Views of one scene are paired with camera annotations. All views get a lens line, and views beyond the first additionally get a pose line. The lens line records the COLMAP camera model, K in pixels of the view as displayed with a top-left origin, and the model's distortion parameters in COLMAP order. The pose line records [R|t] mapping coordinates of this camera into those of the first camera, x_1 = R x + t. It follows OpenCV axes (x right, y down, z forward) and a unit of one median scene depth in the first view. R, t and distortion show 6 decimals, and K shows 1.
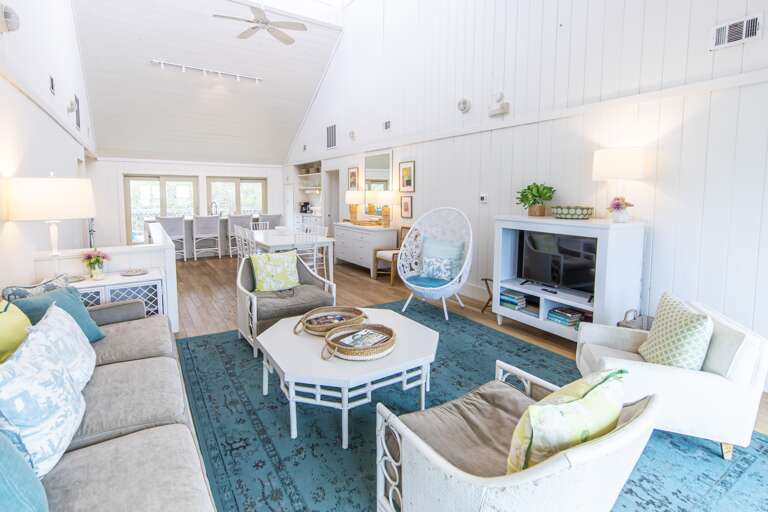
lens RADIAL K [[373.9, 0, 384.0], [0, 373.9, 256.0], [0, 0, 1]] dist [-0.000835, -0.000002]
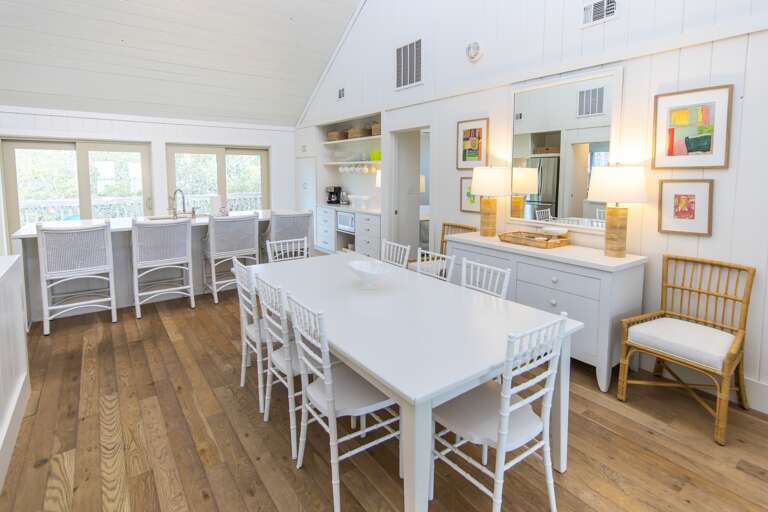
lens RADIAL K [[374.8, 0, 386.6], [0, 374.8, 233.8], [0, 0, 1]] dist [0.002227, 0.000199]
pose [[0.997467, -0.012835, 0.069970, -0.211785], [0.013054, 0.999911, -0.002680, -0.080178], [-0.069929, 0.003587, 0.997546, 0.476227]]
